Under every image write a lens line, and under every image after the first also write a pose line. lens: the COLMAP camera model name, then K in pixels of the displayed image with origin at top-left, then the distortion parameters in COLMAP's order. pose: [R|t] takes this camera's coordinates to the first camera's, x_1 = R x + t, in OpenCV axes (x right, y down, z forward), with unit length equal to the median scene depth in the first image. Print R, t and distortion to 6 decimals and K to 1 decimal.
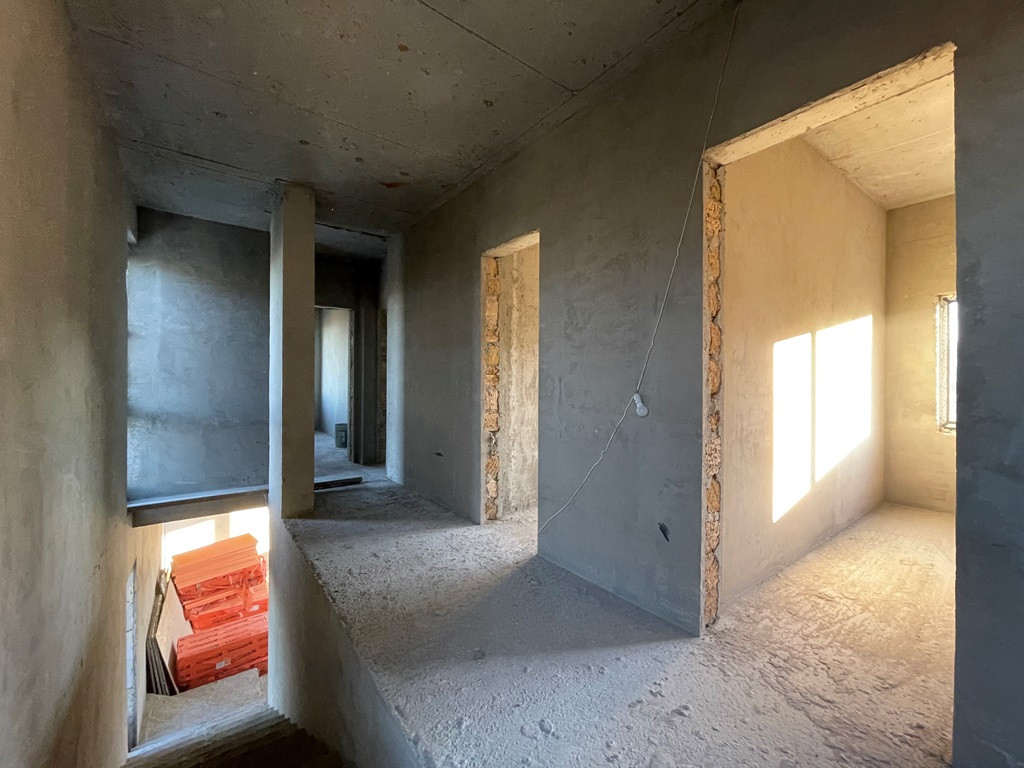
lens RADIAL K [[418.0, 0, 511.7], [0, 418.0, 379.9], [0, 0, 1]] dist [-0.002302, 0.000209]
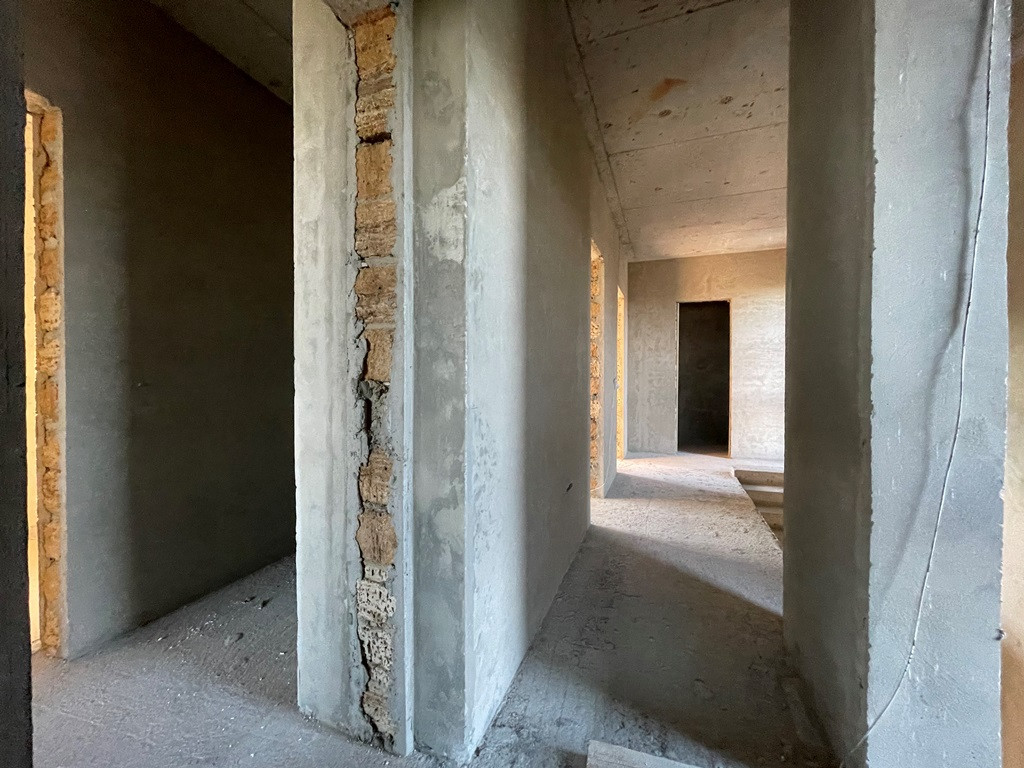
lens RADIAL K [[418.0, 0, 511.7], [0, 418.0, 379.9], [0, 0, 1]] dist [-0.002302, 0.000209]
pose [[-0.542661, -0.016320, 0.839793, -0.899685], [-0.004231, 0.999852, 0.016696, 0.005546], [-0.839941, 0.005507, -0.542649, 1.948942]]
